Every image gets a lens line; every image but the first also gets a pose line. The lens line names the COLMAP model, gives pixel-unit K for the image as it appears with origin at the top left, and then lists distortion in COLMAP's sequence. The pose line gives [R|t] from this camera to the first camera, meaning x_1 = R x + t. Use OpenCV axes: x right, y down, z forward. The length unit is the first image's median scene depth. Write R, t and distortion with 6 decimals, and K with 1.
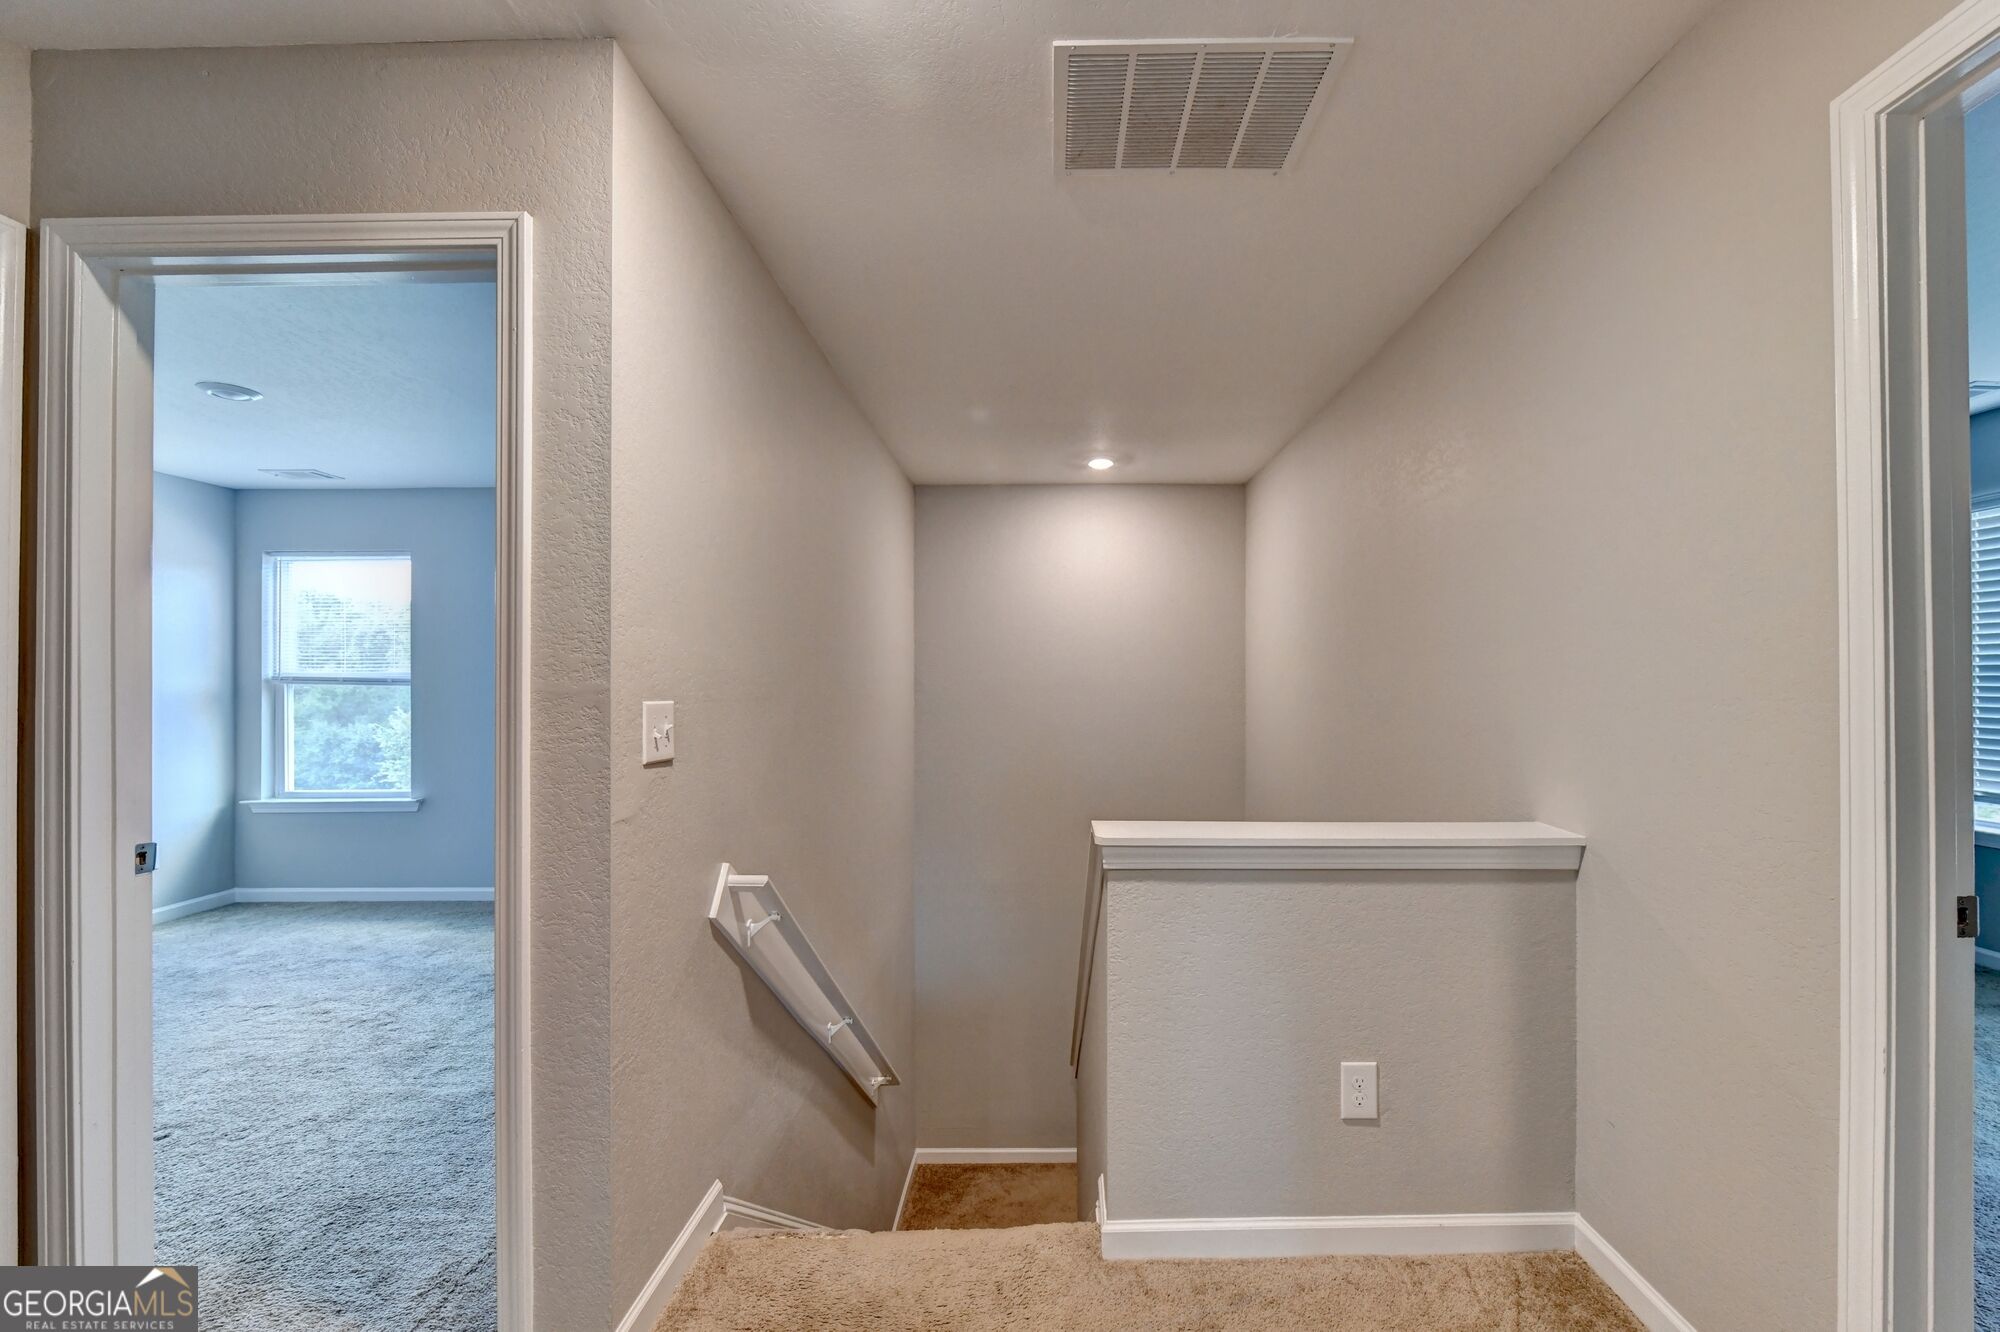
lens RADIAL K [[813.3, 0, 1051.6], [0, 813.3, 677.1], [0, 0, 1]] dist [-0.005976, -0.001438]
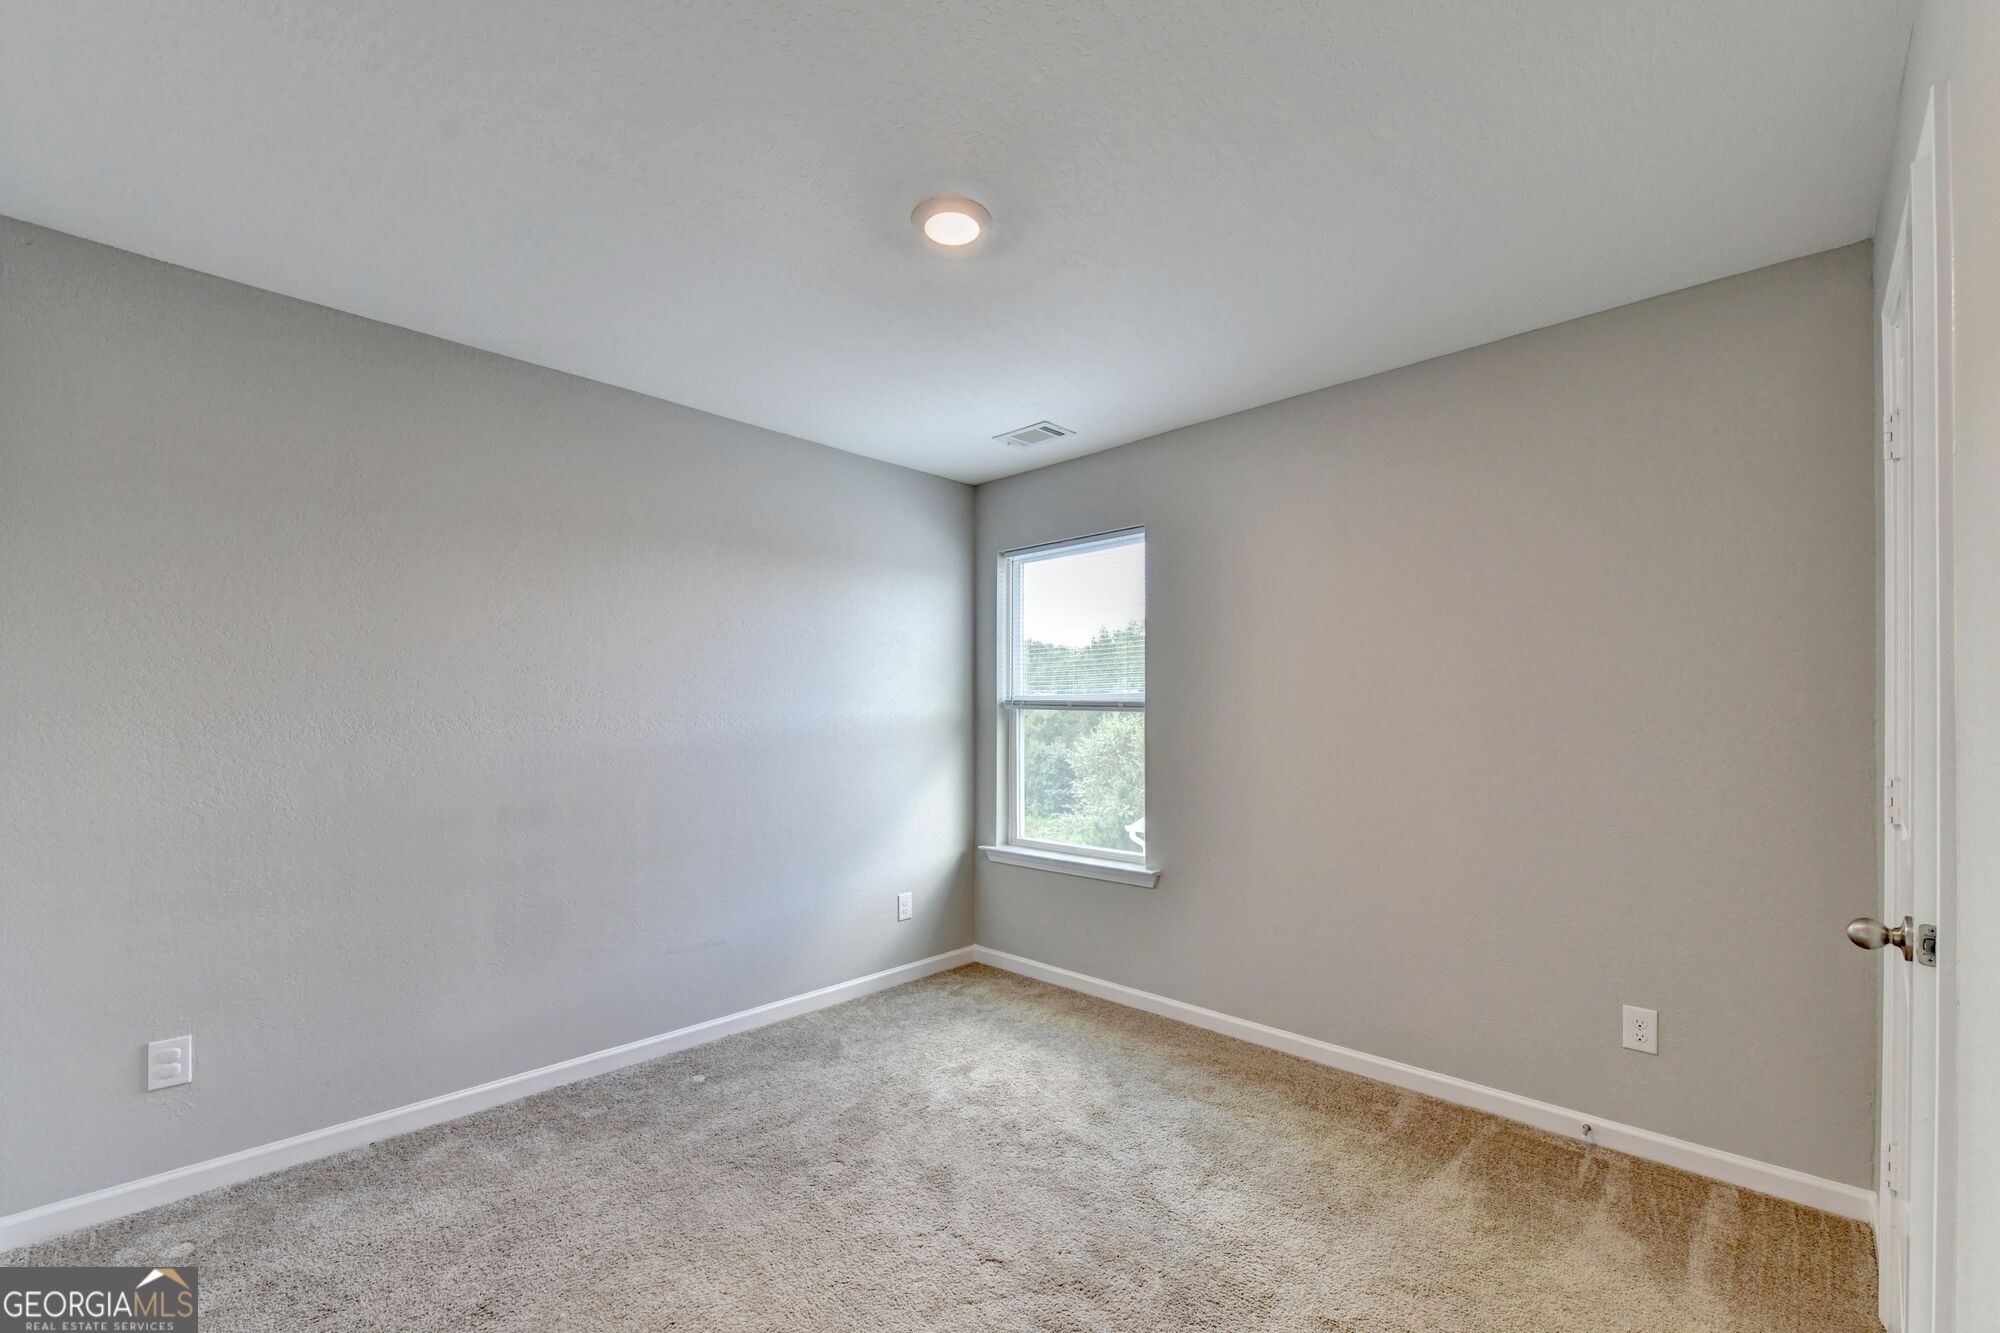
lens RADIAL K [[813.3, 0, 1037.0], [0, 813.3, 712.3], [0, 0, 1]] dist [-0.005976, -0.001438]
pose [[0.744179, 0.004113, -0.667968, -0.376543], [0.000701, 0.999976, 0.006938, 0.005990], [0.667980, -0.005631, 0.744158, 0.392774]]
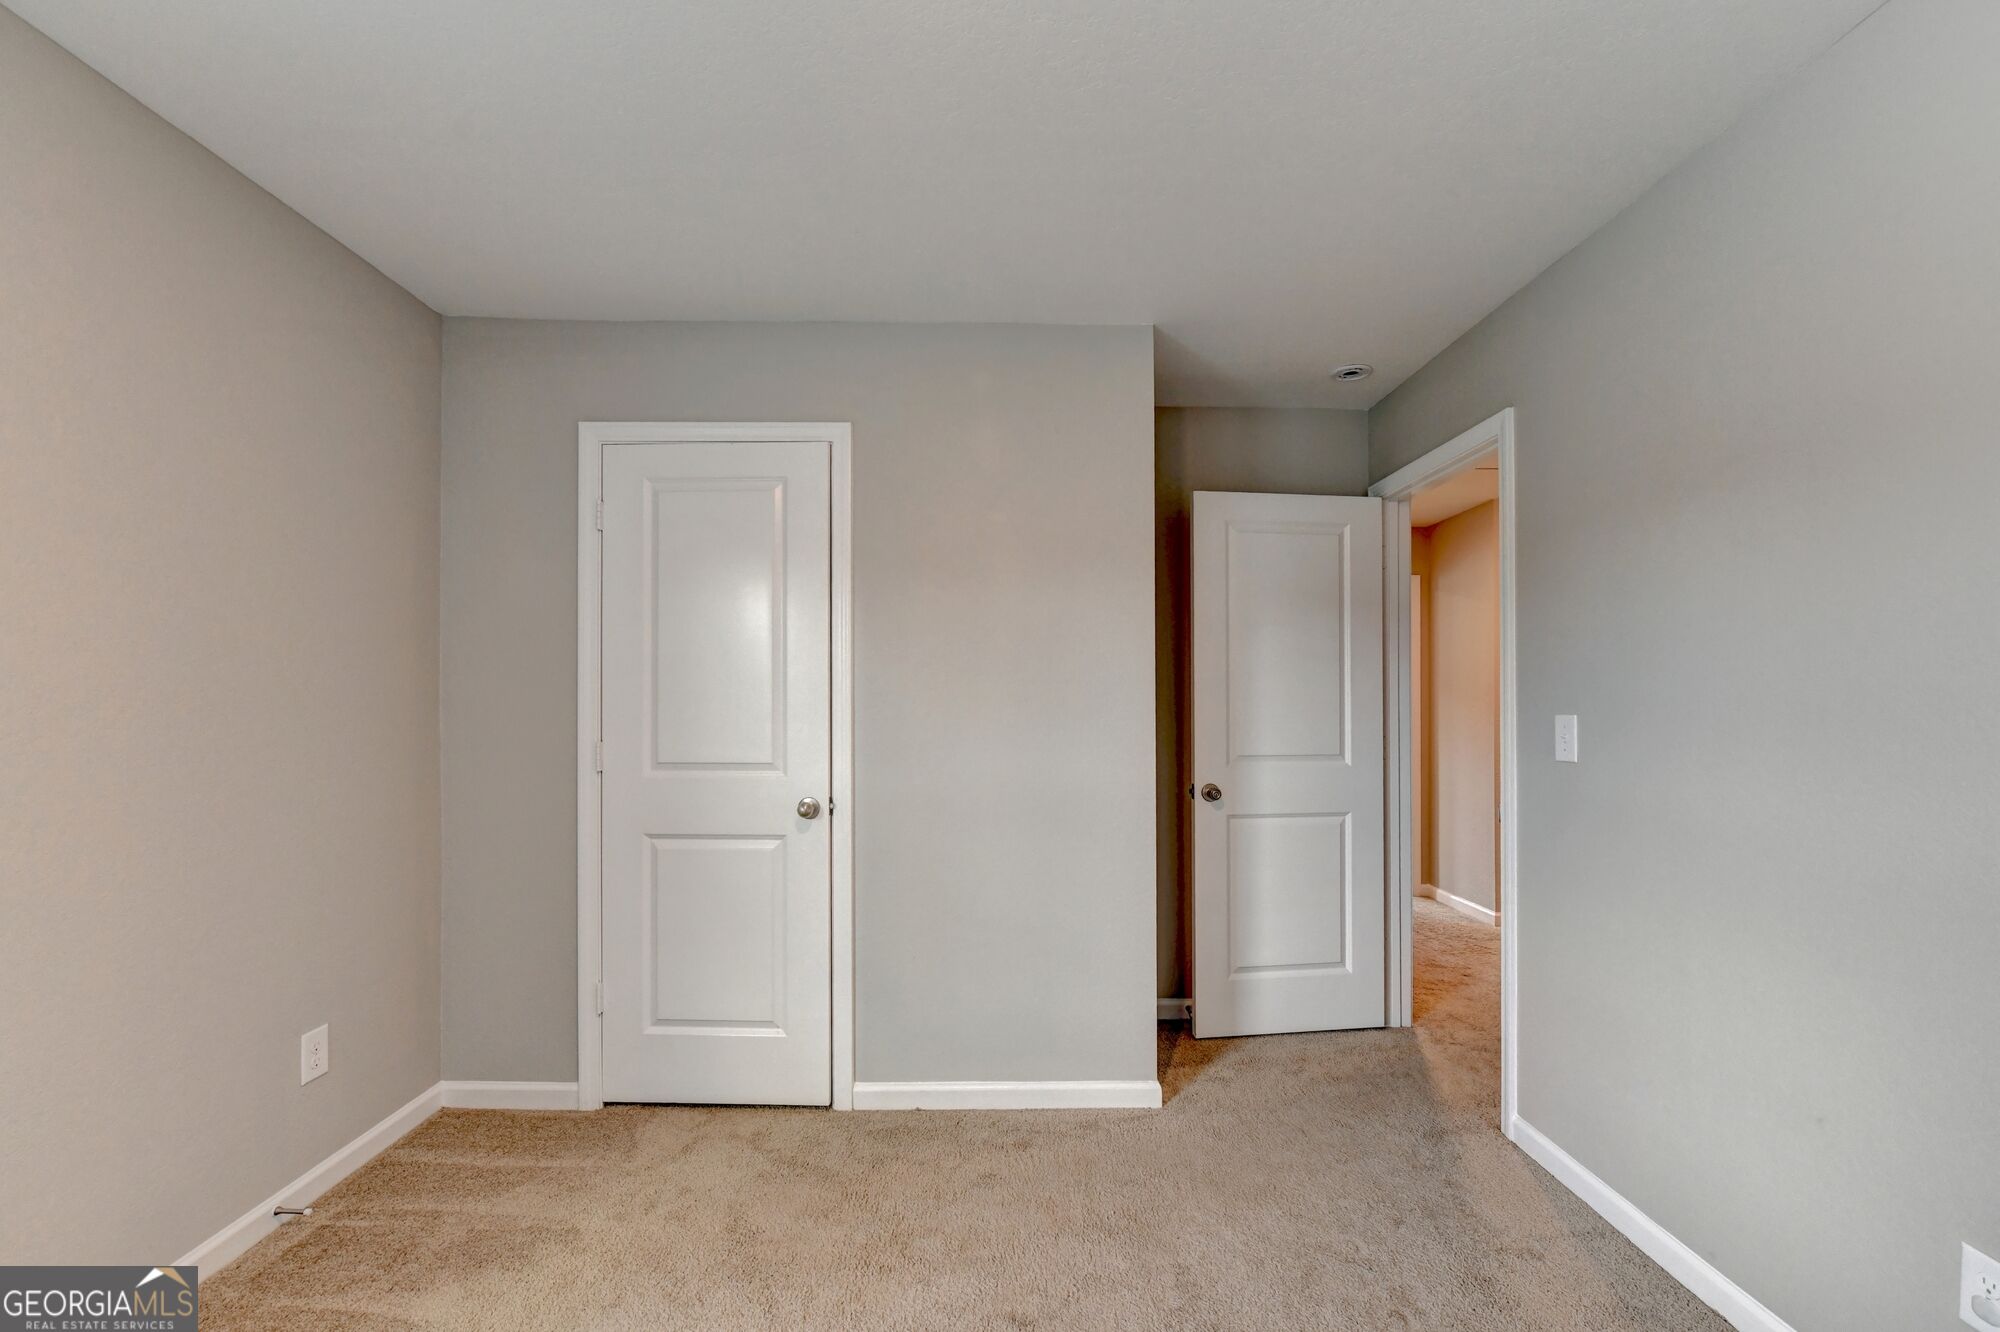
lens RADIAL K [[813.3, 0, 1000.8], [0, 813.3, 681.5], [0, 0, 1]] dist [-0.005976, -0.001438]
pose [[0.015271, 0.025641, 0.999555, -0.856363], [-0.016669, 0.999539, -0.025386, 0.007815], [-0.999744, -0.016274, 0.015692, 0.628659]]
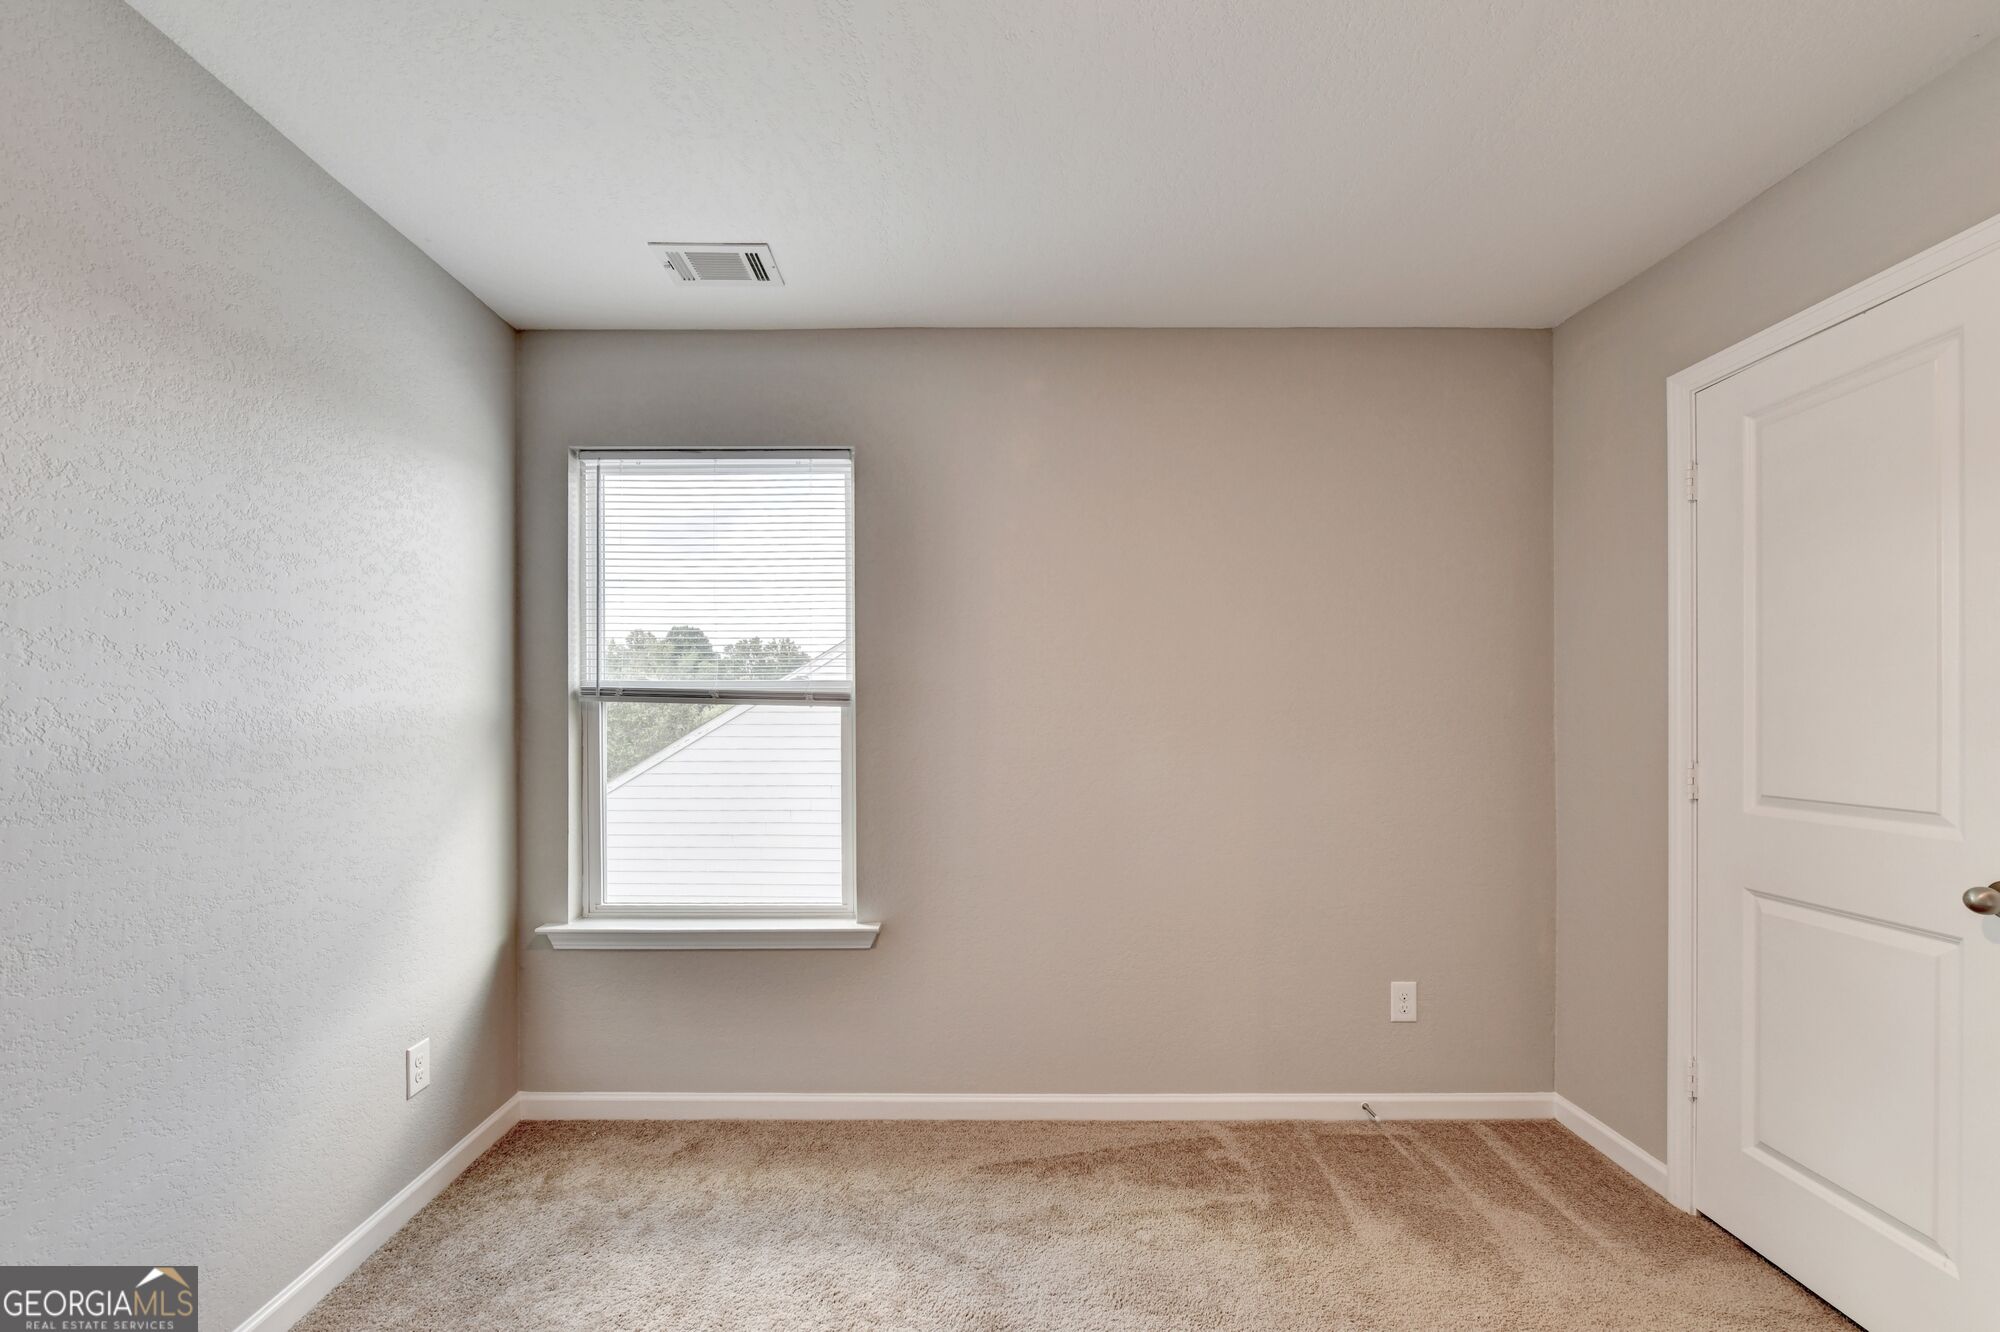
lens RADIAL K [[813.3, 0, 997.5], [0, 813.3, 715.3], [0, 0, 1]] dist [-0.005976, -0.001438]
pose [[0.999976, 0.005239, 0.004504, -0.697184], [-0.005285, 0.999931, 0.010444, 0.010375], [-0.004449, -0.010467, 0.999935, 0.472263]]
